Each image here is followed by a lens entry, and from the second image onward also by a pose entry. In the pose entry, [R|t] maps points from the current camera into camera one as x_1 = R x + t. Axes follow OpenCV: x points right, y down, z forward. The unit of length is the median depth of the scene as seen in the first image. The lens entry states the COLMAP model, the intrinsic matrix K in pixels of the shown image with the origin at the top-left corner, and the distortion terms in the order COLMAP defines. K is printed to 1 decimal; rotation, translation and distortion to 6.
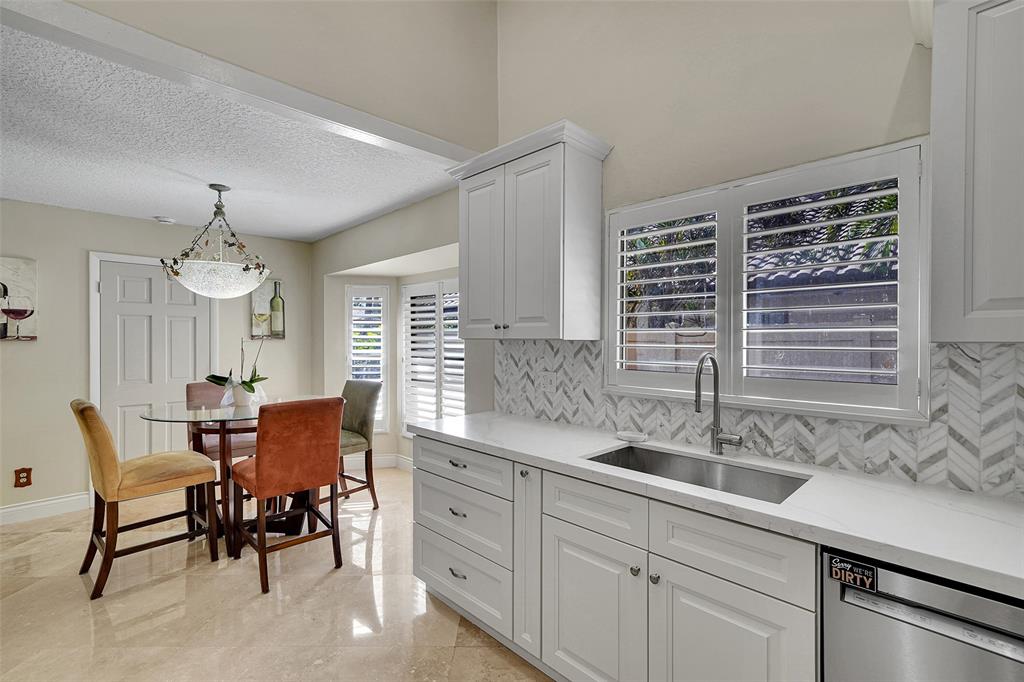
lens RADIAL K [[463.6, 0, 497.1], [0, 463.6, 340.2], [0, 0, 1]] dist [0.004926, 0.001504]
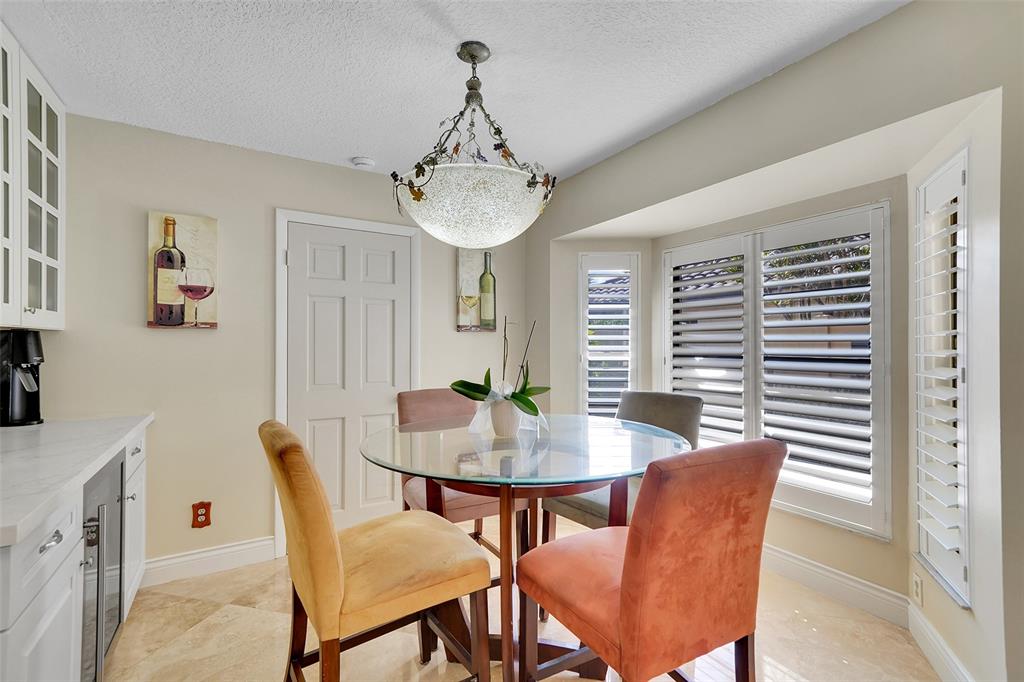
lens RADIAL K [[463.6, 0, 490.7], [0, 463.6, 340.0], [0, 0, 1]] dist [0.004926, 0.001504]
pose [[0.966006, -0.004138, -0.258486, -0.383867], [0.001500, 0.999945, -0.010403, 0.027007], [0.258515, 0.009662, 0.965959, 0.407392]]
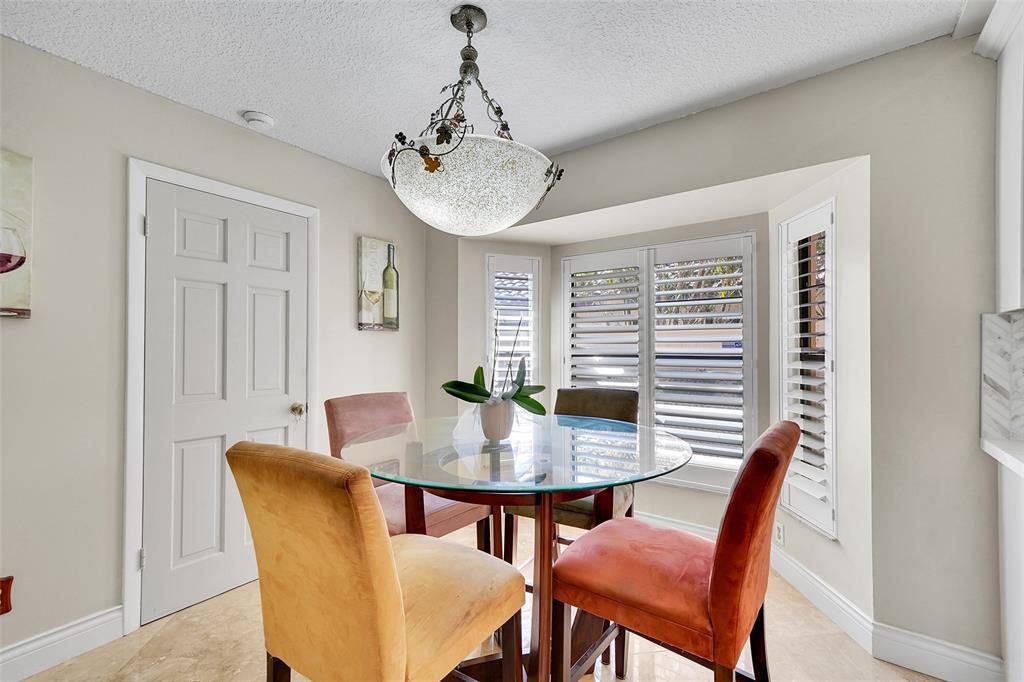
lens RADIAL K [[463.6, 0, 502.6], [0, 463.6, 343.9], [0, 0, 1]] dist [0.004926, 0.001504]
pose [[0.988480, 0.001235, 0.151347, -0.568583], [0.000780, 0.999912, -0.013256, 0.036189], [-0.151350, 0.013221, 0.988392, 0.432823]]
